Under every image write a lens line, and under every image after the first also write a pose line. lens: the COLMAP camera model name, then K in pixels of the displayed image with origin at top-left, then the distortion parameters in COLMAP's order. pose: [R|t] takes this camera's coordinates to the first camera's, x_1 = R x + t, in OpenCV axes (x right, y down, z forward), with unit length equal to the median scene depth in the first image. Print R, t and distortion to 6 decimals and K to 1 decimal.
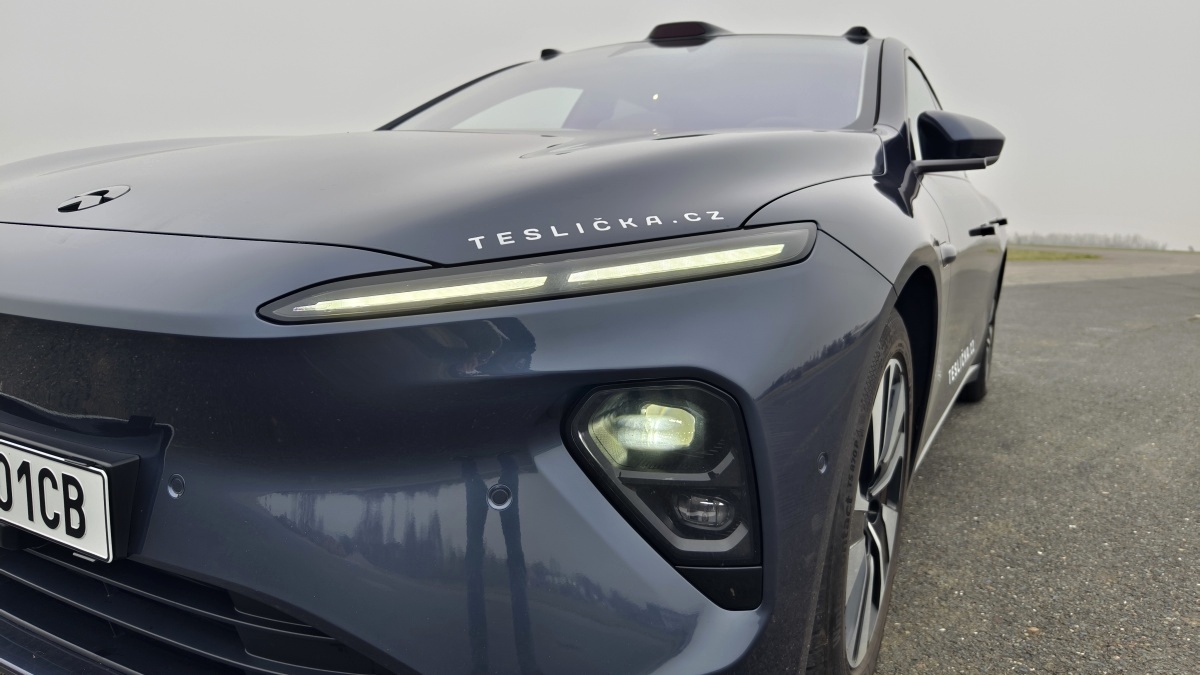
lens RADIAL K [[819.2, 0, 599.8], [0, 819.2, 316.7], [0, 0, 1]] dist [-0.007596, -0.002621]
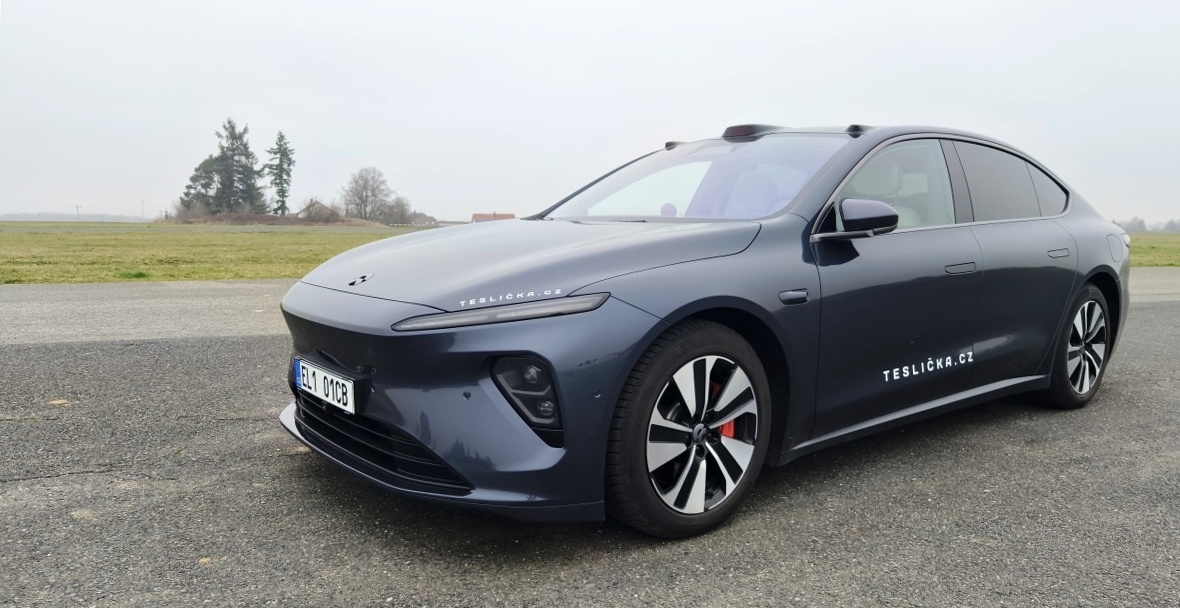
lens RADIAL K [[823.0, 0, 590.0], [0, 823.0, 304.0], [0, 0, 1]] dist [0.010653, 0.000078]
pose [[0.922877, 0.009422, -0.384978, 1.216472], [-0.017115, 0.999716, -0.016562, -0.046209], [0.384713, 0.021874, 0.922777, -1.291933]]
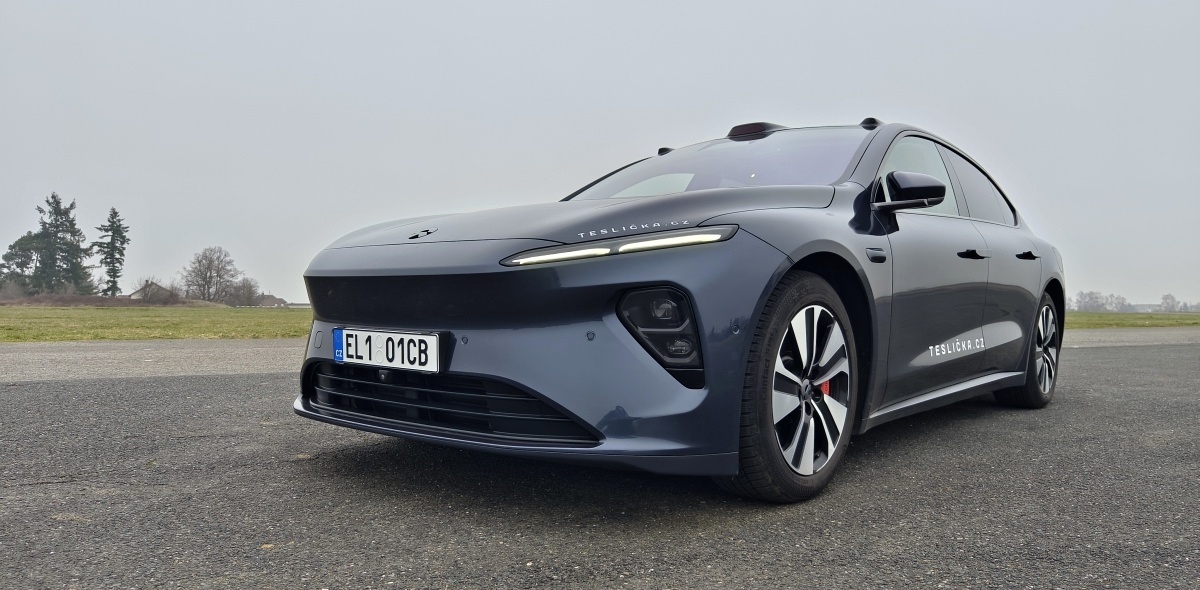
lens RADIAL K [[814.9, 0, 599.3], [0, 814.9, 310.9], [0, 0, 1]] dist [0.006996, 0.001073]
pose [[0.977983, -0.029864, -0.206535, 0.375900], [0.006993, 0.993841, -0.110591, 0.379967], [0.208566, 0.106712, 0.972169, -1.263785]]
